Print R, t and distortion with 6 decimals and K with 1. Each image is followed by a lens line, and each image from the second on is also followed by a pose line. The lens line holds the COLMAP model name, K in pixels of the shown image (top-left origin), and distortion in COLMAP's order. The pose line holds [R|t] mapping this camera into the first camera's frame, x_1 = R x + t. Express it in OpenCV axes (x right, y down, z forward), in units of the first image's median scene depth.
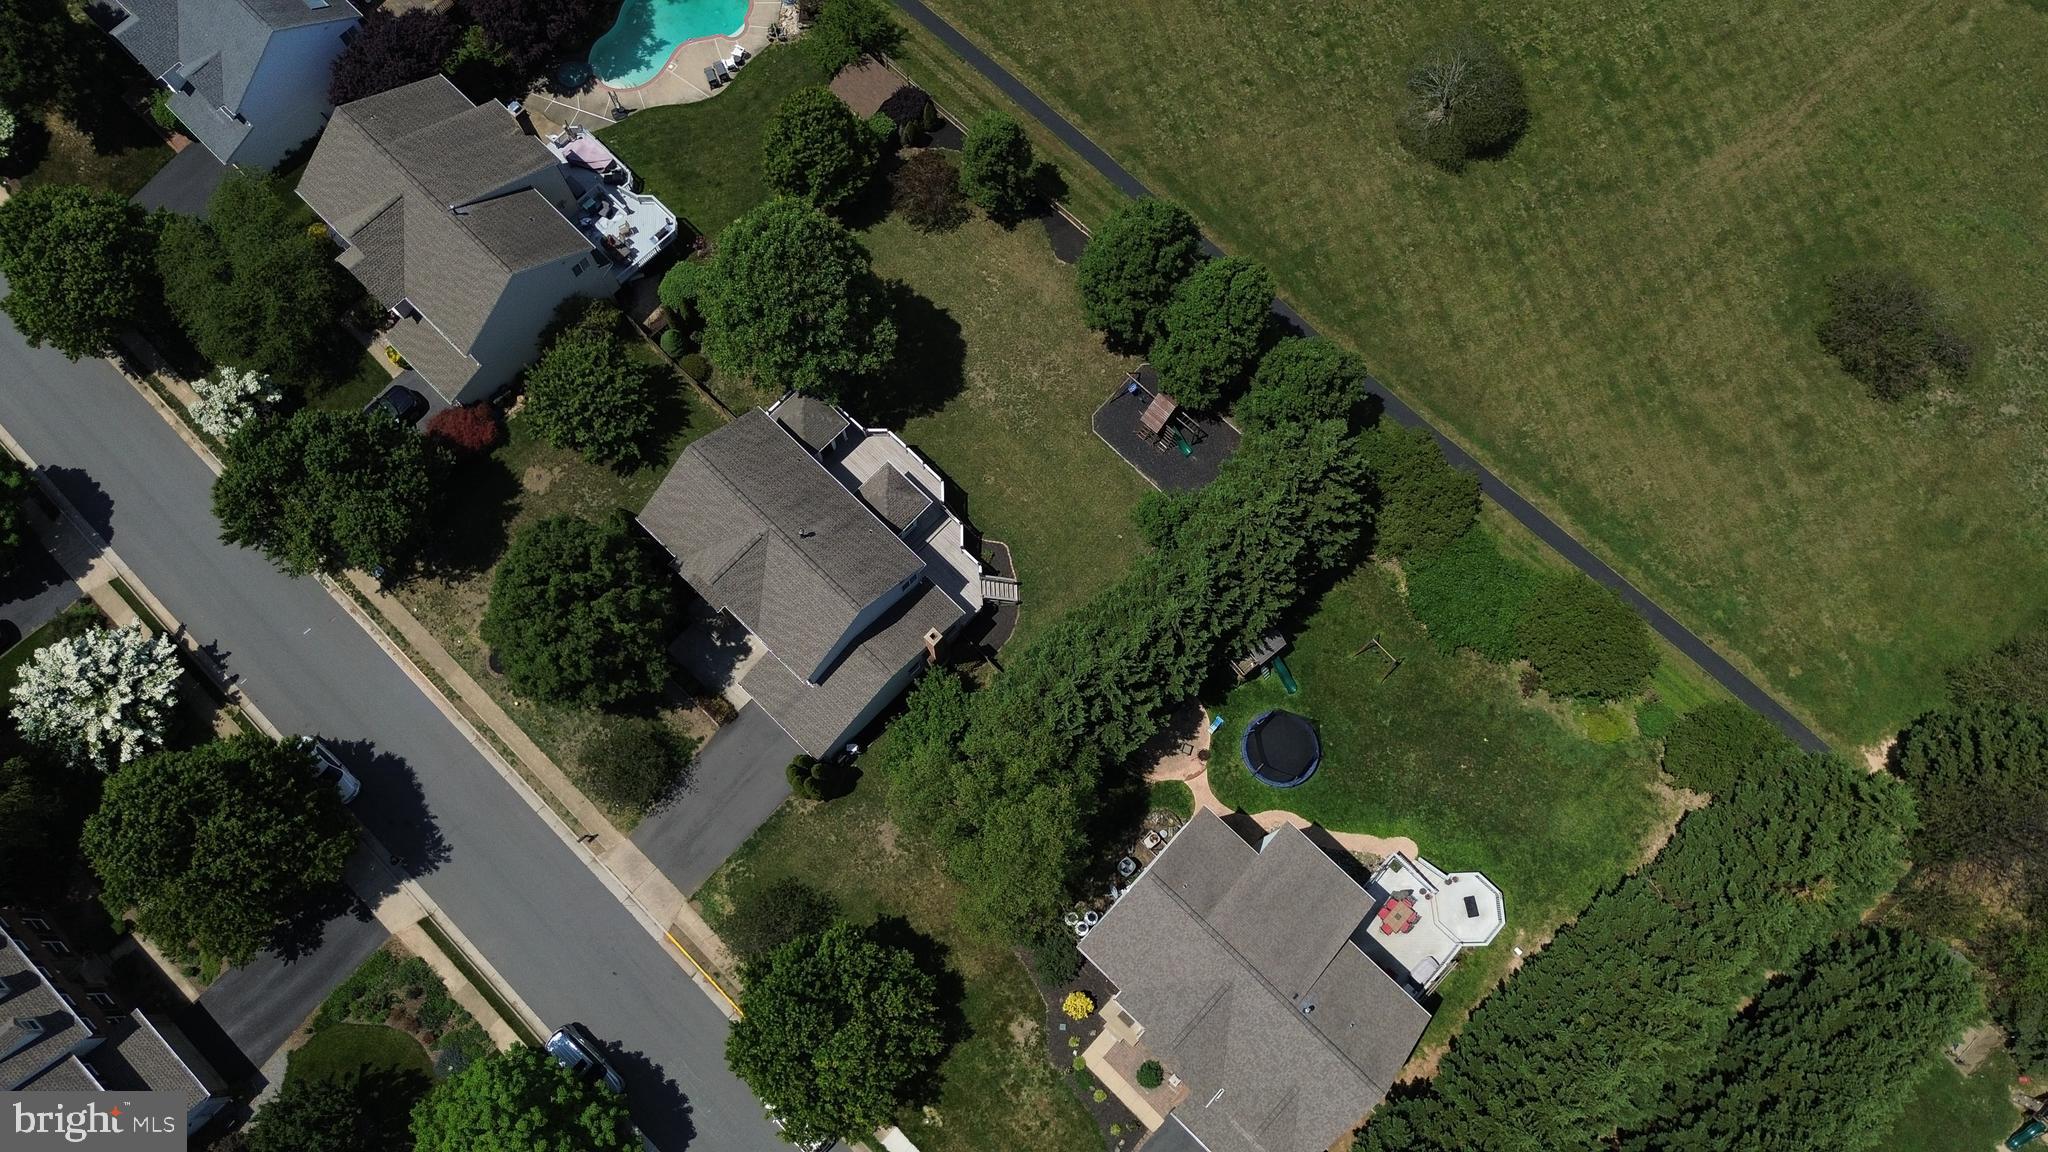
lens RADIAL K [[1452.5, 0, 1020.4], [0, 1452.5, 570.7], [0, 0, 1]] dist [0.057996, -0.053628]
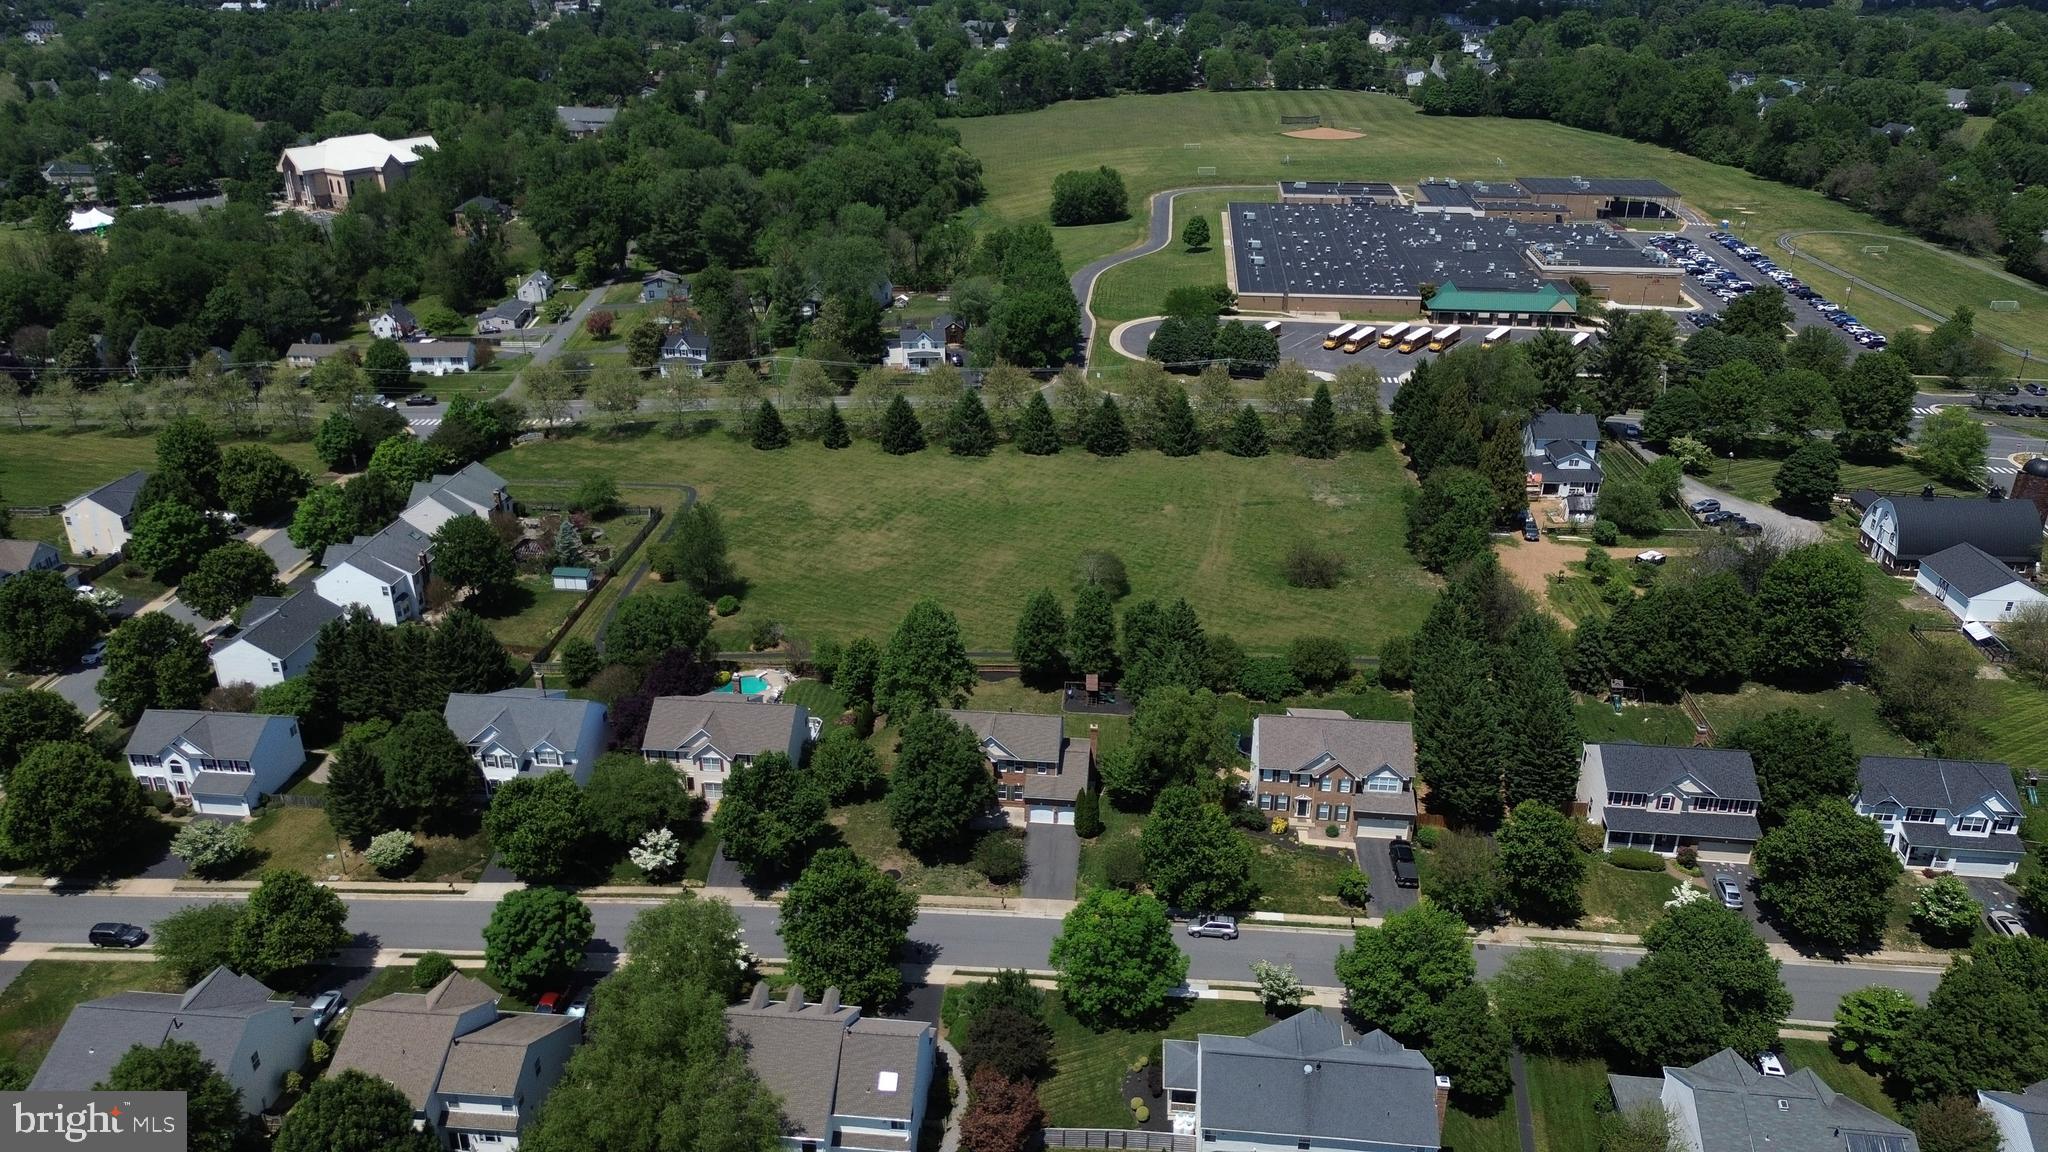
lens RADIAL K [[1452.5, 0, 1021.4], [0, 1452.5, 534.2], [0, 0, 1]] dist [0.057996, -0.053628]
pose [[0.784909, -0.246114, 0.568635, -1.080941], [0.598174, 0.540293, -0.591837, 0.915995], [-0.161570, 0.804681, 0.571300, -0.273699]]
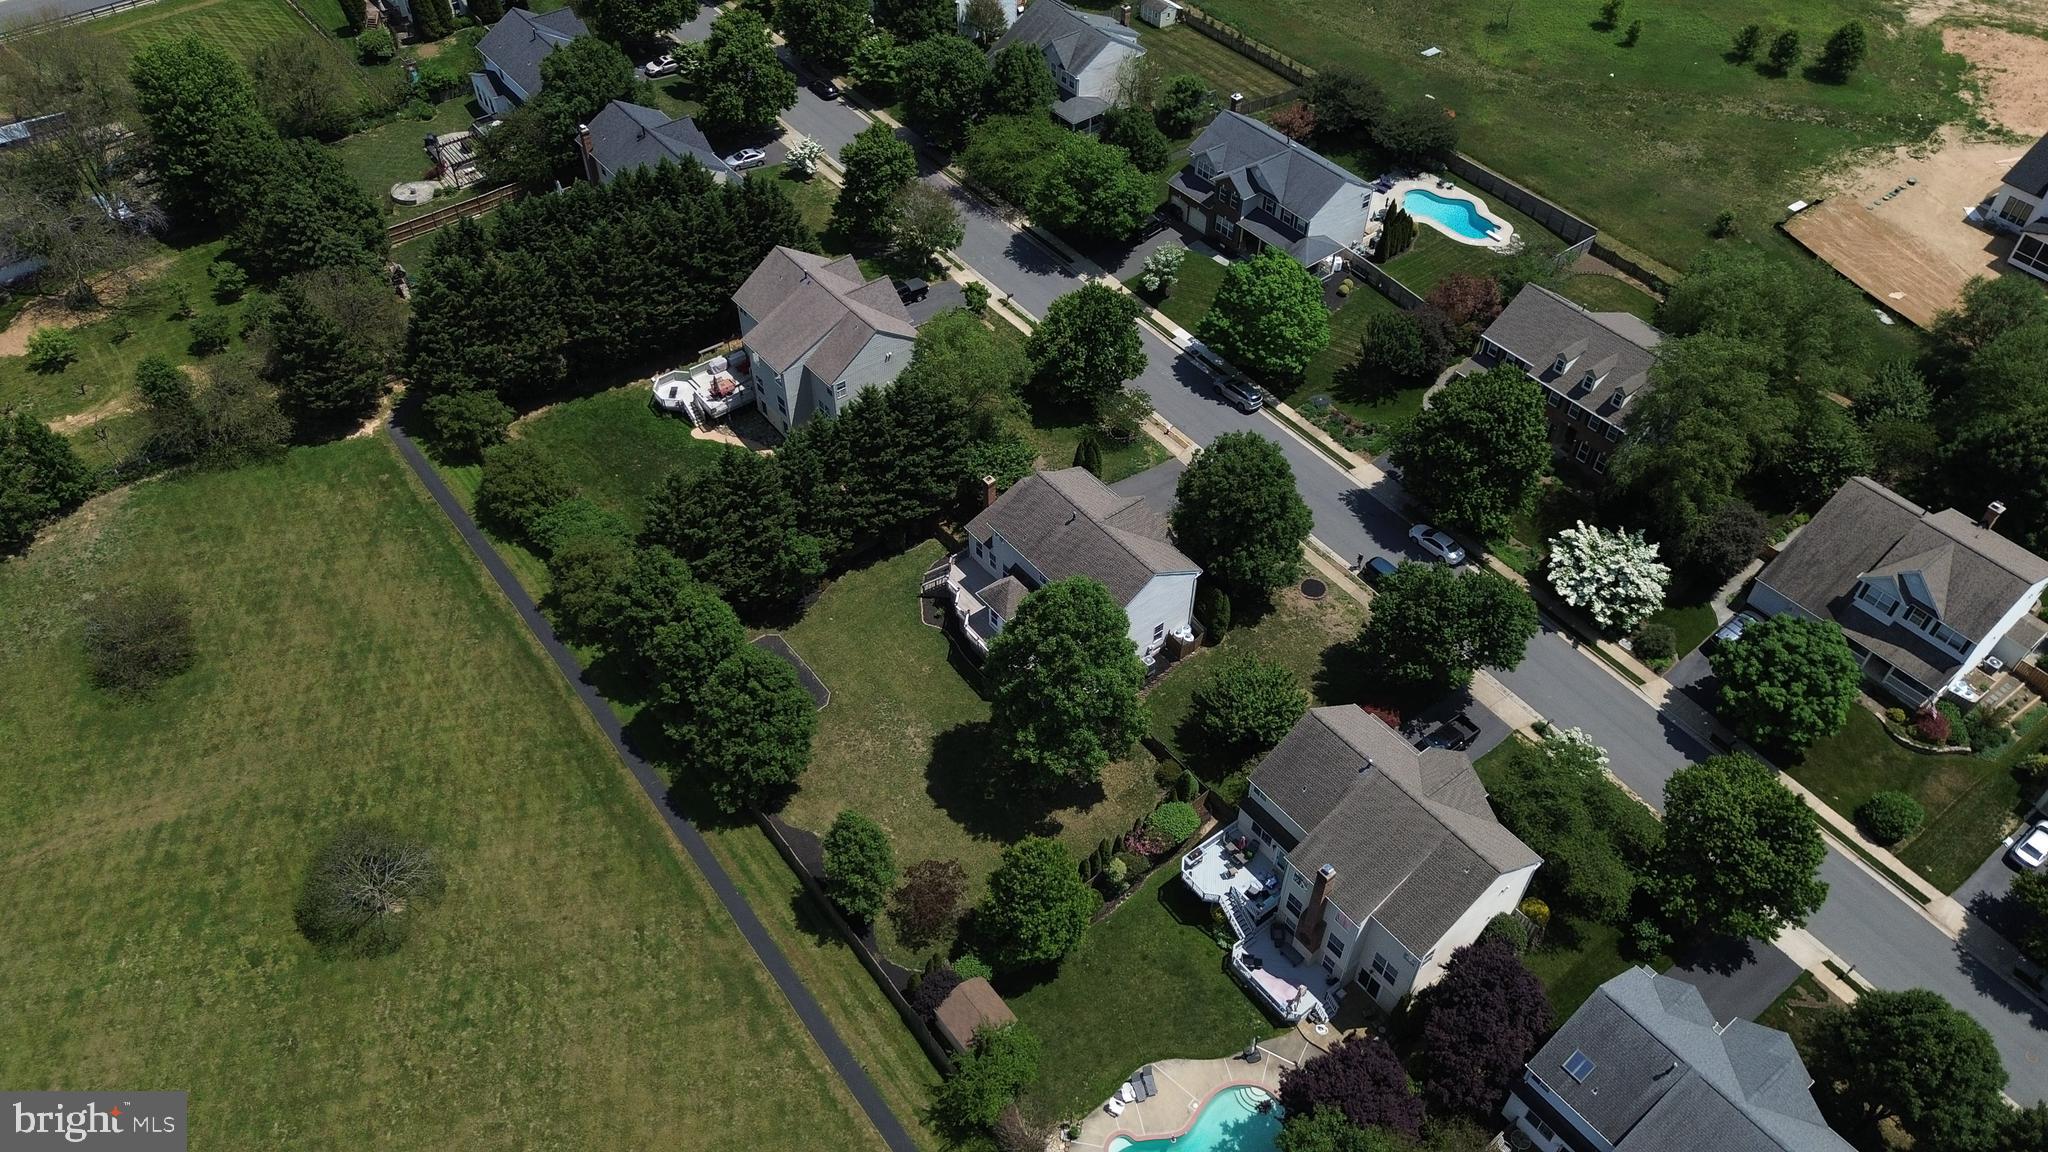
lens RADIAL K [[1452.5, 0, 1017.6], [0, 1452.5, 573.0], [0, 0, 1]] dist [0.057996, -0.053628]
pose [[-0.989884, -0.113317, 0.085380, -0.199647], [0.130904, -0.497310, 0.857640, -1.095138], [-0.054725, 0.860141, 0.507112, 0.339536]]
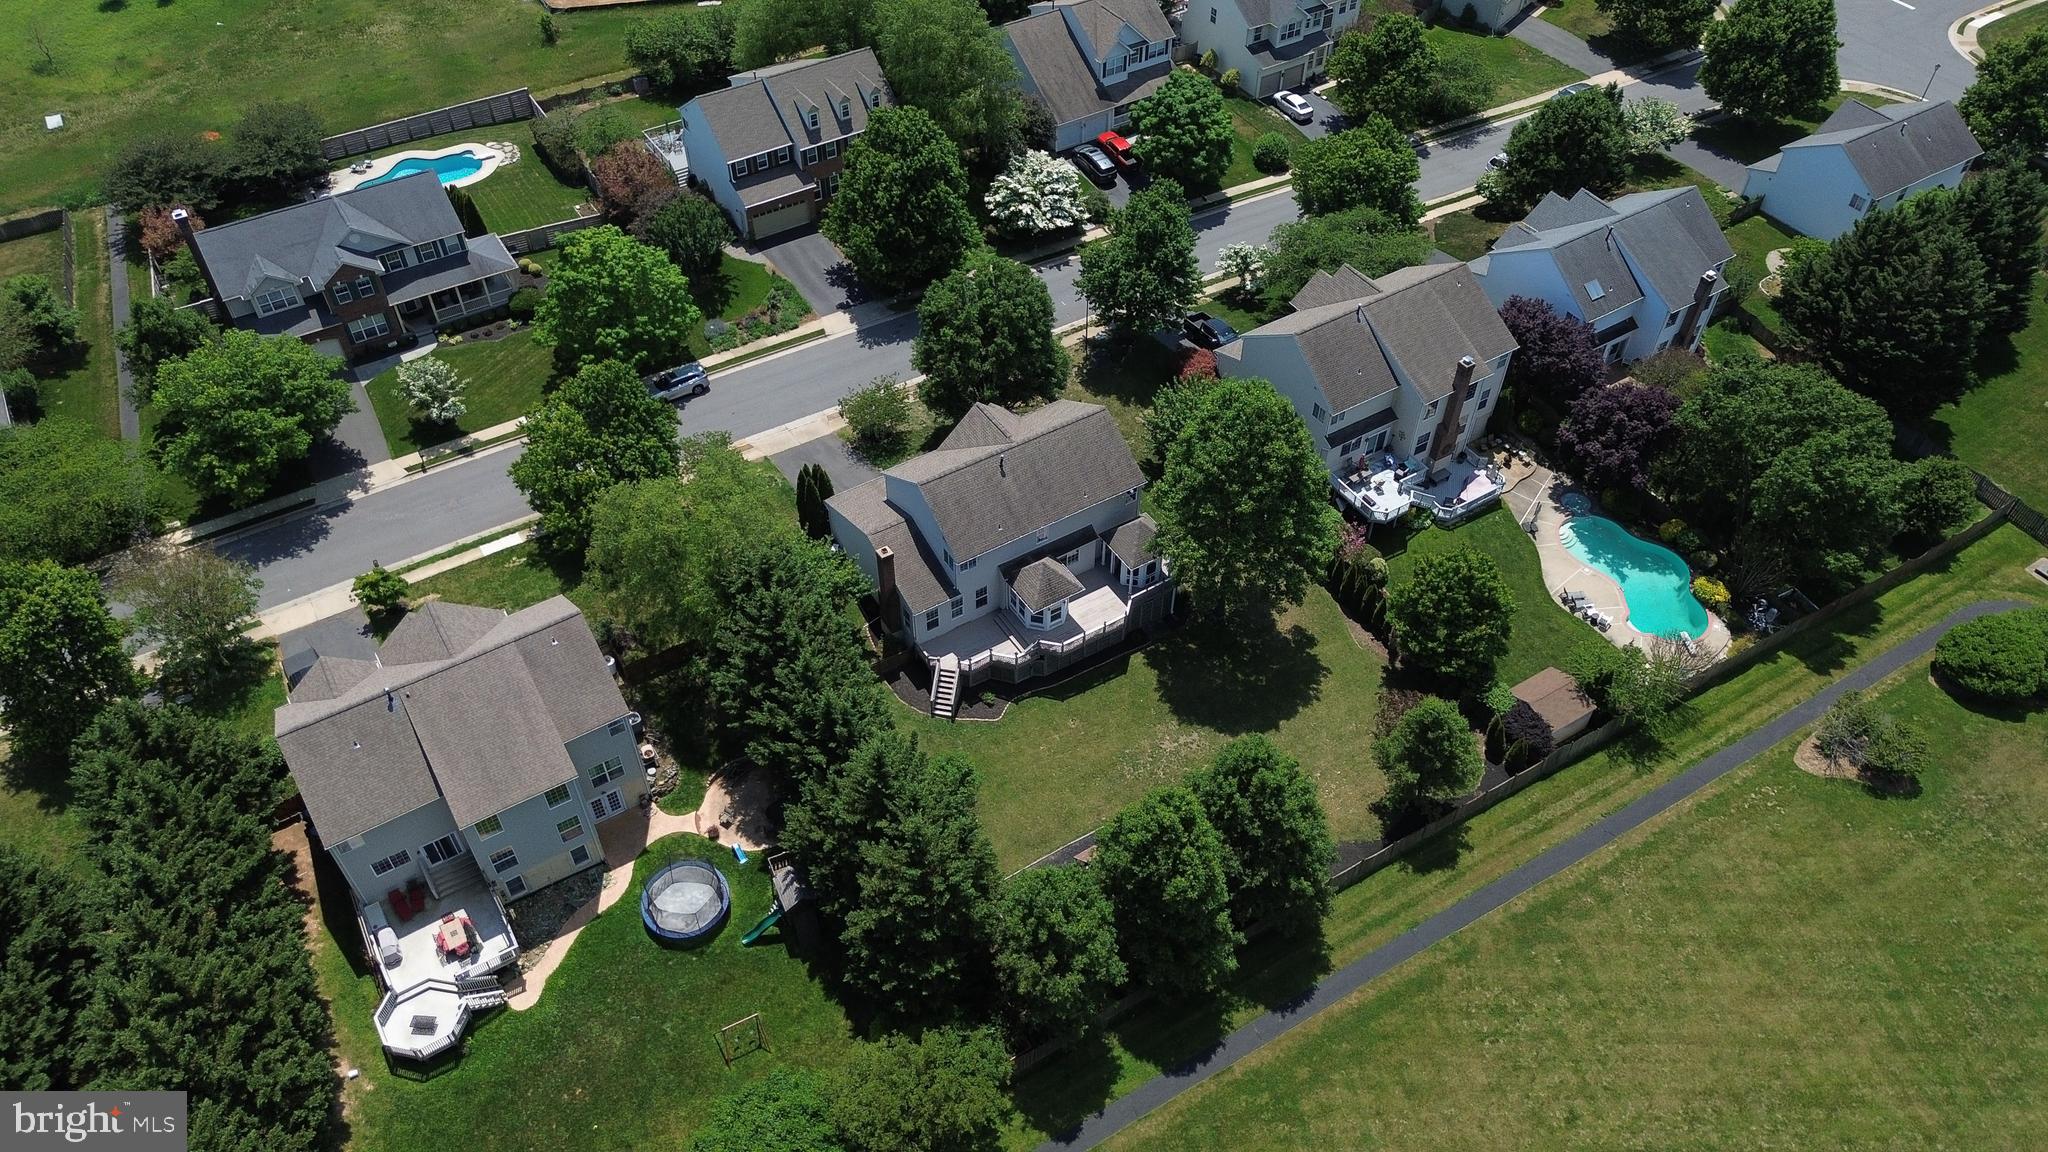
lens RADIAL K [[1452.5, 0, 1018.9], [0, 1452.5, 573.3], [0, 0, 1]] dist [0.057996, -0.053628]
pose [[-0.243643, 0.693308, -0.678206, 0.593688], [-0.936073, 0.014879, 0.351490, -0.385341], [0.253782, 0.720488, 0.645362, 0.323797]]
